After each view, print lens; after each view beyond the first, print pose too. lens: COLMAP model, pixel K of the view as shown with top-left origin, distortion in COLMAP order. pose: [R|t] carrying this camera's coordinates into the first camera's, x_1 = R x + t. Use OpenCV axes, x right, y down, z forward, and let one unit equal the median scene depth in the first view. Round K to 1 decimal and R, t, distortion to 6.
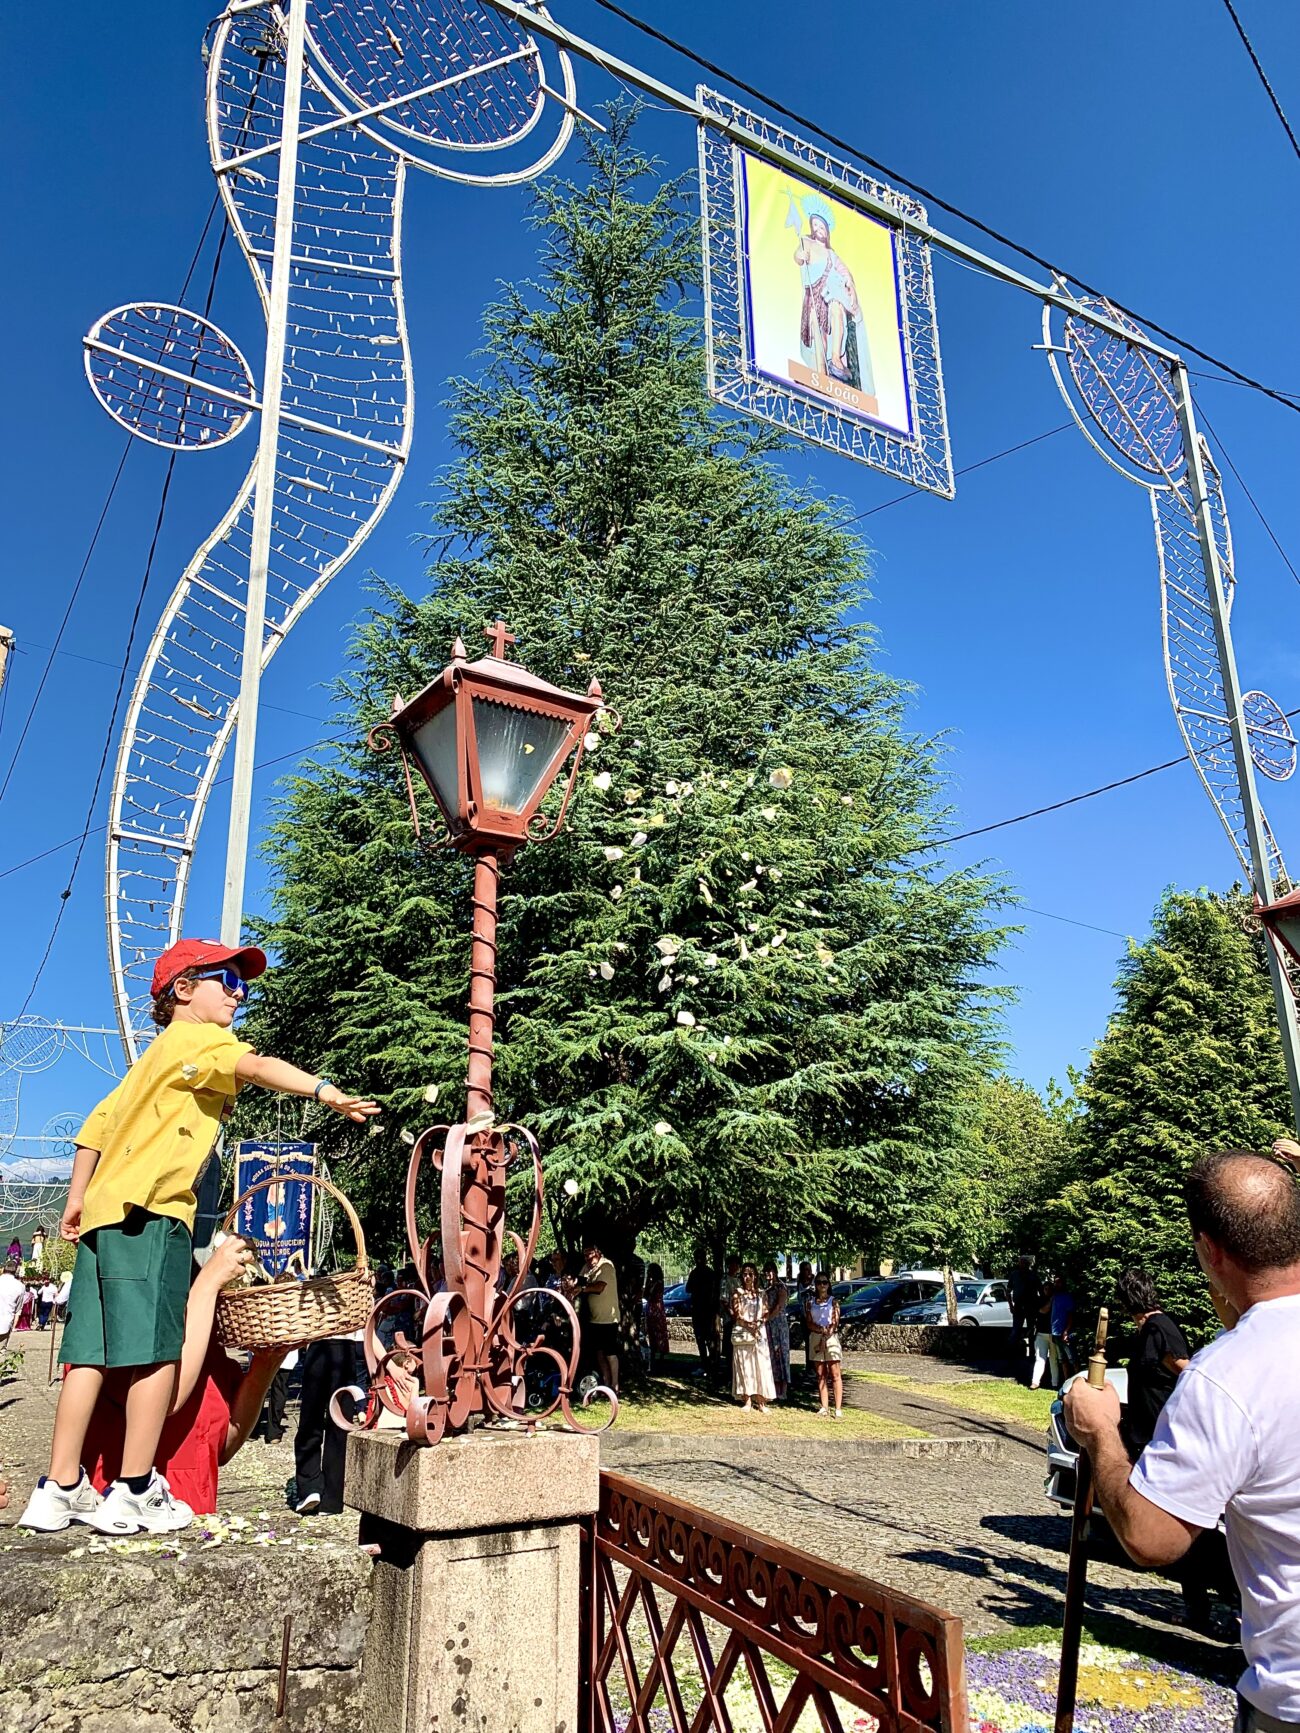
lens RADIAL K [[1348.5, 0, 644.2], [0, 1348.5, 864.2], [0, 0, 1]] dist [0.047870, -0.060448]
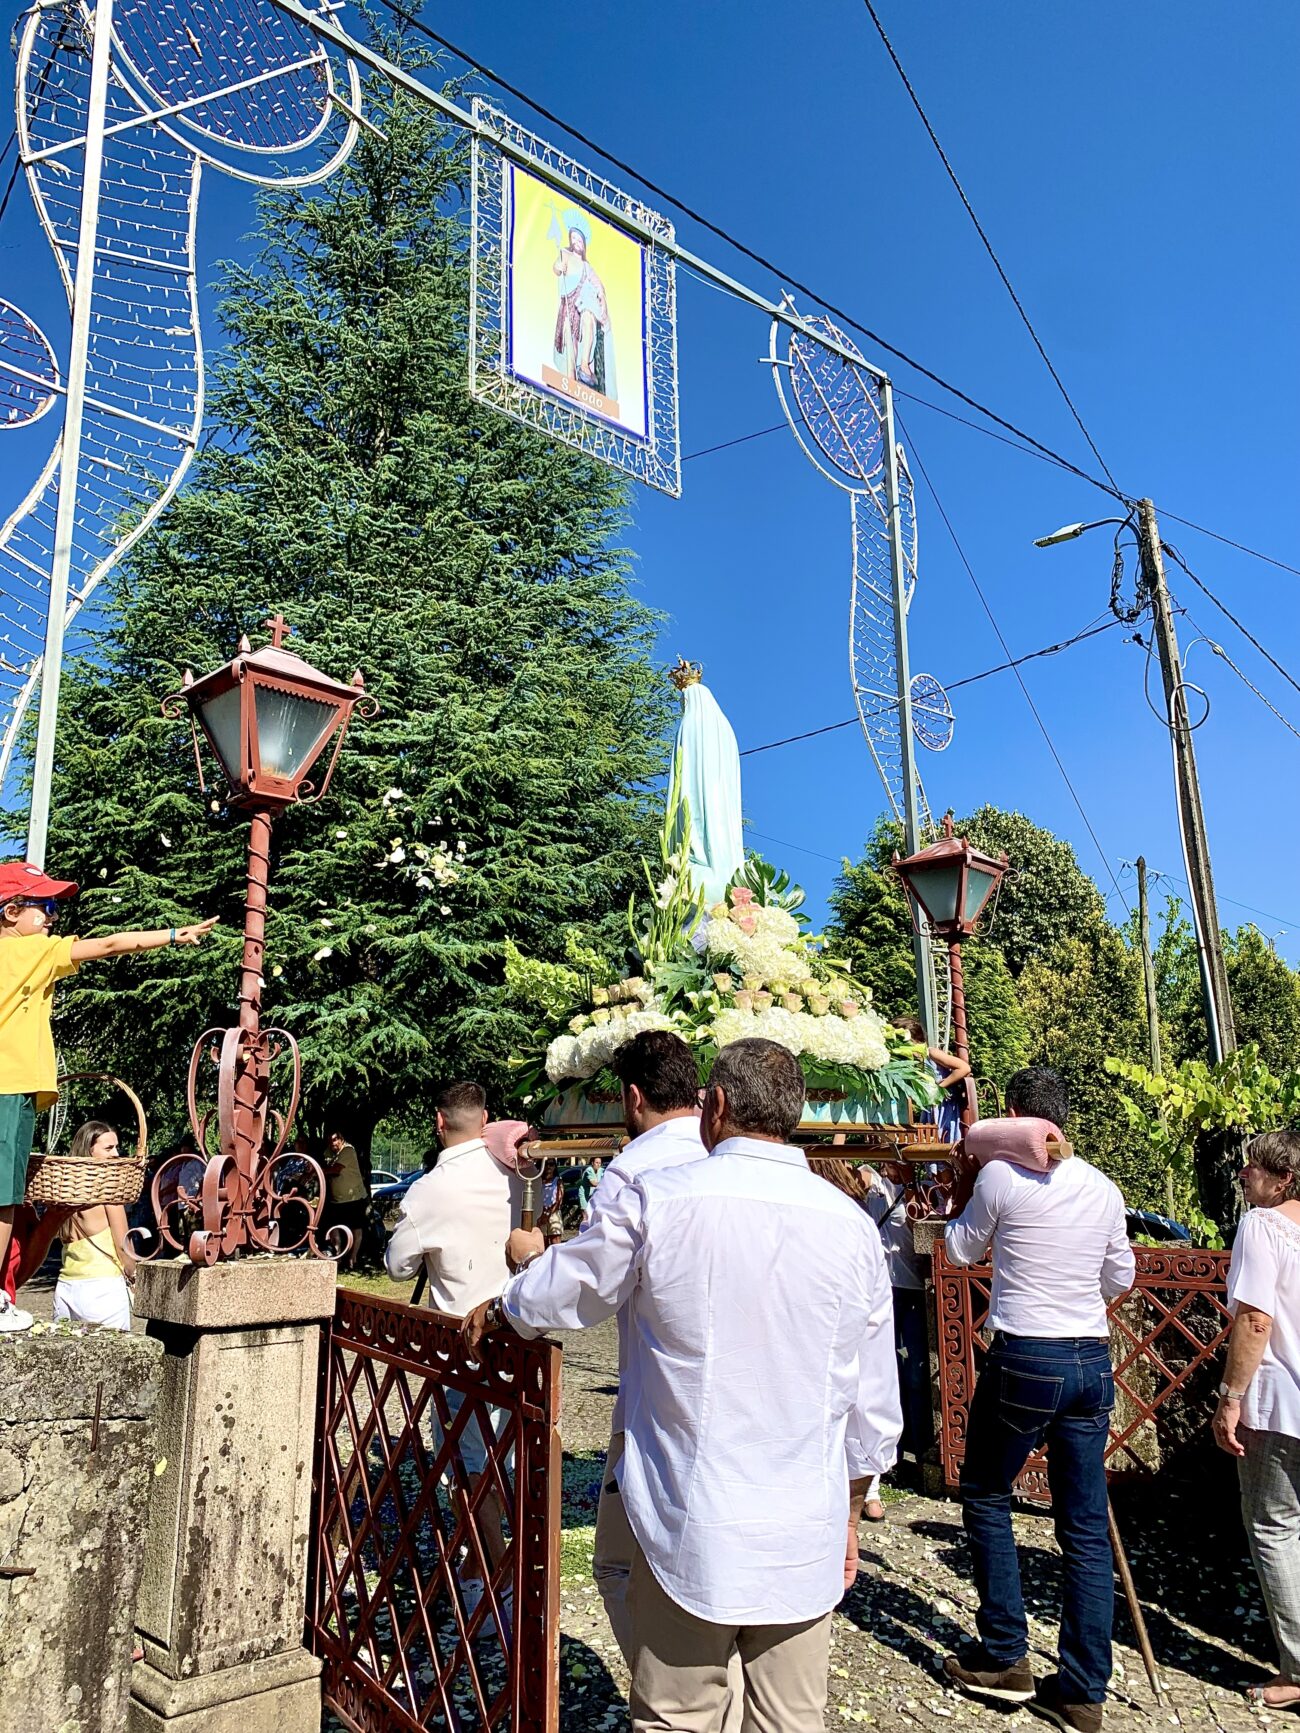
lens RADIAL K [[1522.6, 0, 674.2], [0, 1522.6, 833.2], [0, 0, 1]] dist [0.009101, 0.001088]
pose [[0.983629, 0.042351, 0.175160, 0.007523], [-0.055010, 0.996164, 0.068057, -0.072244], [-0.171605, -0.076579, 0.982185, -0.303991]]
